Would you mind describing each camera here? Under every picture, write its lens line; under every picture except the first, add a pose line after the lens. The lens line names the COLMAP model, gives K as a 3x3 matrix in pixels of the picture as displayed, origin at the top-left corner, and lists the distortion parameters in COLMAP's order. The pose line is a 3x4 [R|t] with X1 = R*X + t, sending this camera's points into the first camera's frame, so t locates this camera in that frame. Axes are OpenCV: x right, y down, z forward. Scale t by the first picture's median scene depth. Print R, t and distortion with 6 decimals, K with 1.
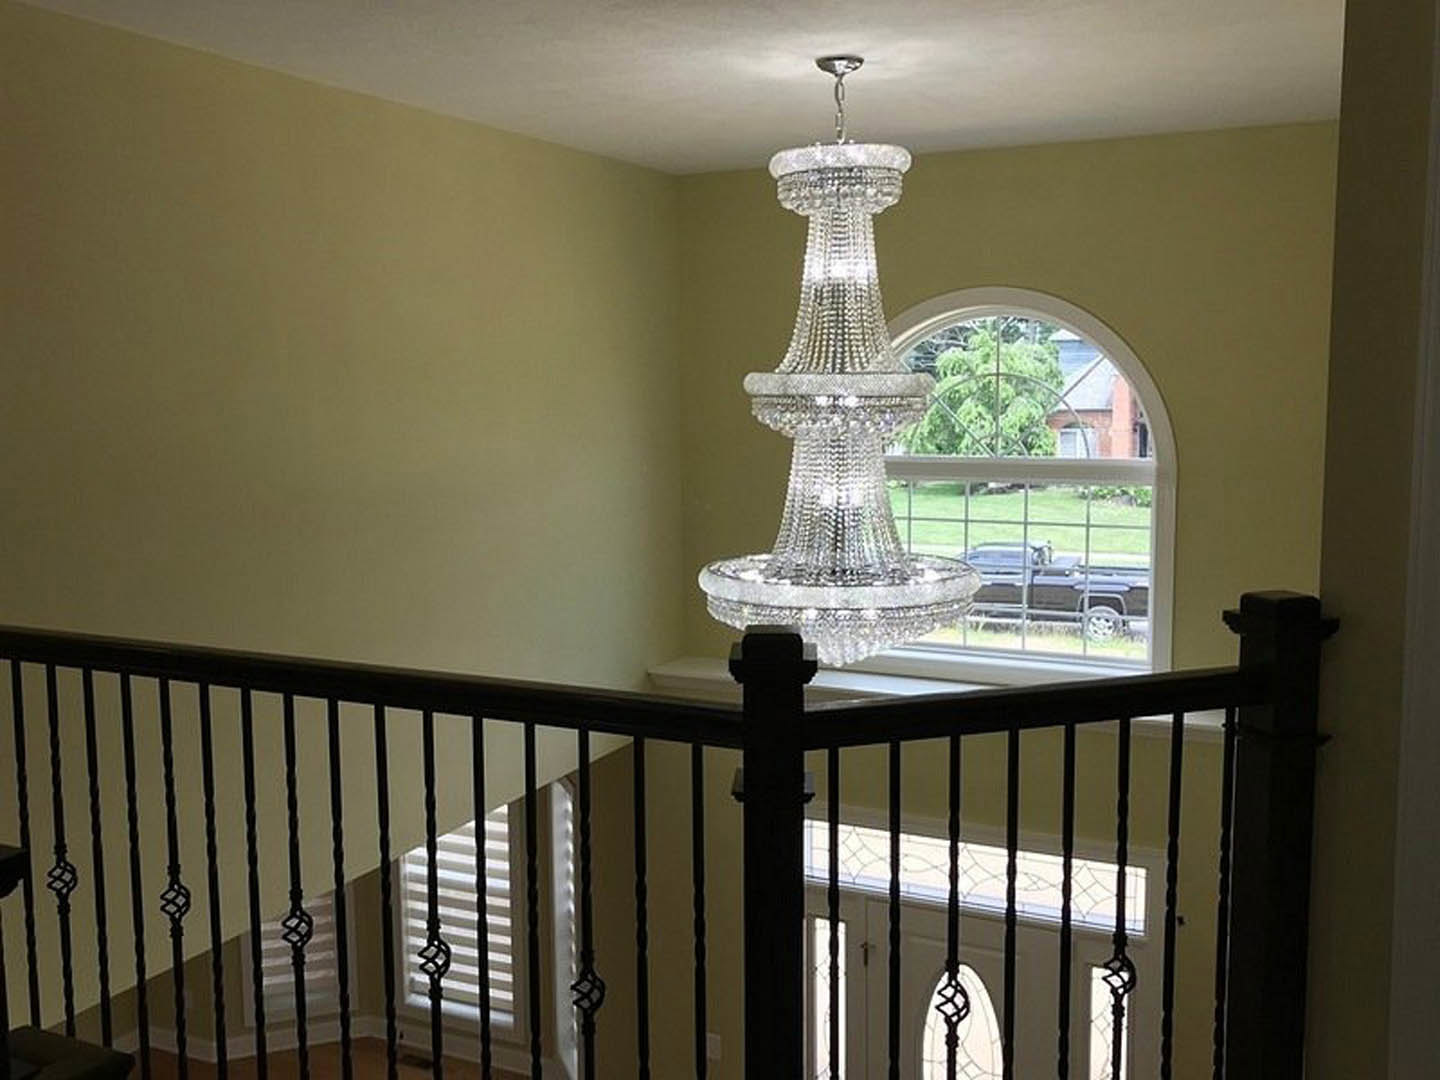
lens RADIAL K [[1368.3, 0, 720.0], [0, 1368.3, 540.0], [0, 0, 1]] dist [0.289543, -1.033755]
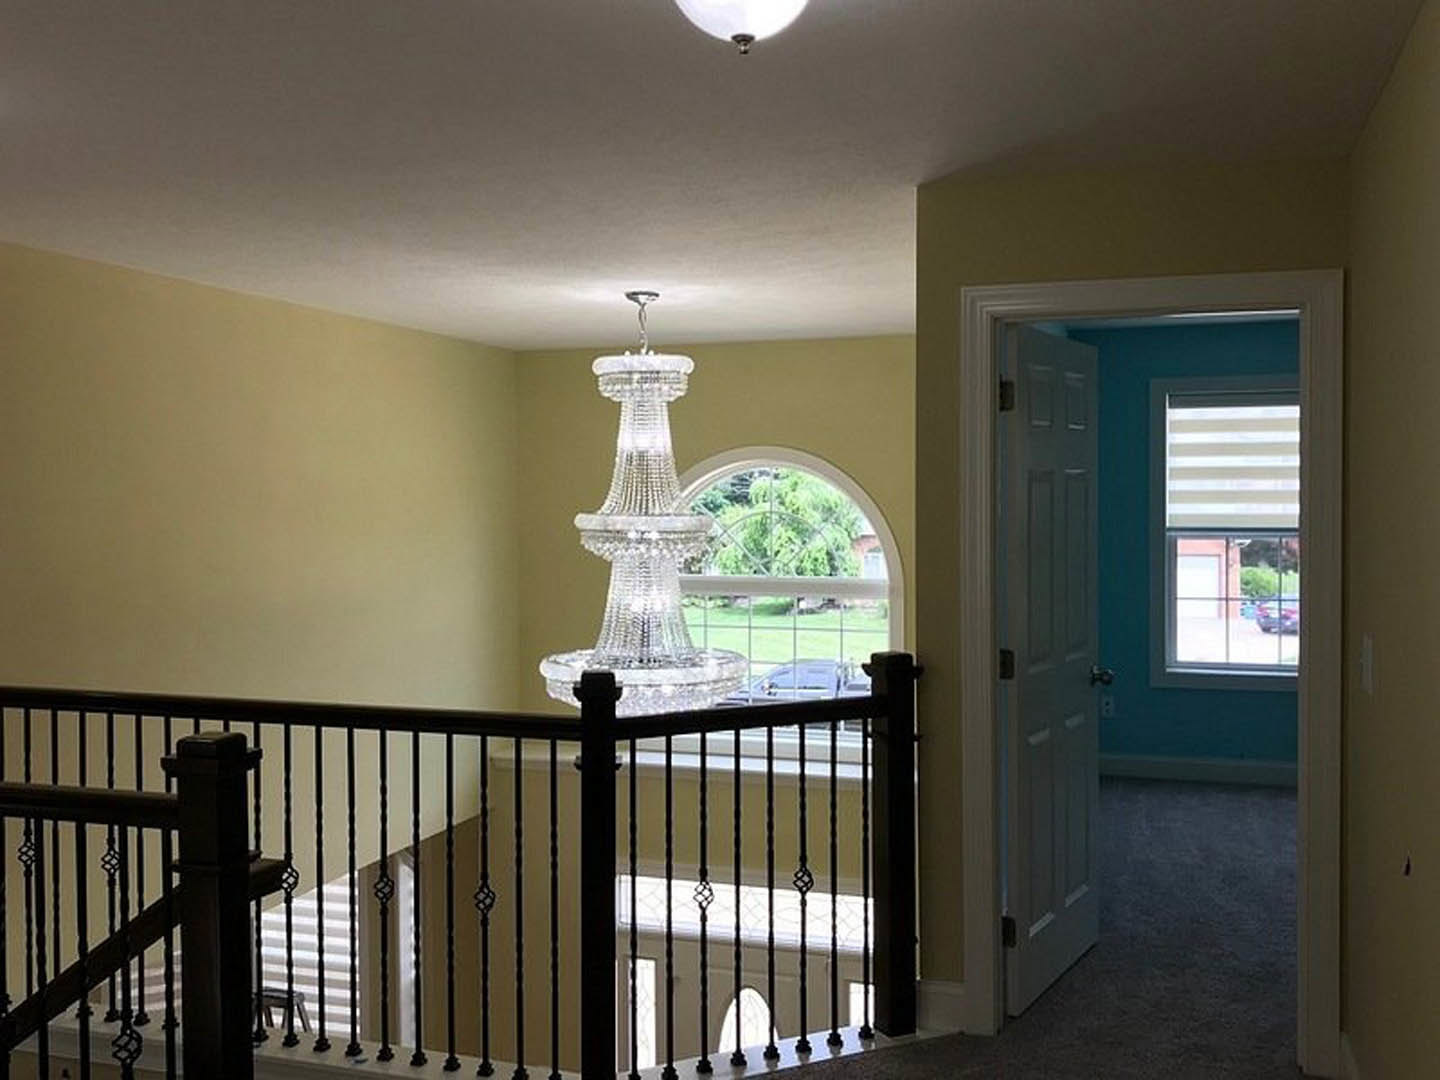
lens RADIAL K [[1368.3, 0, 720.0], [0, 1368.3, 540.0], [0, 0, 1]] dist [0.289543, -1.033755]
pose [[0.991506, 0.000859, 0.130055, -0.016460], [0.010724, 0.996033, -0.088335, 0.025203], [-0.129615, 0.088979, 0.987564, -0.352267]]
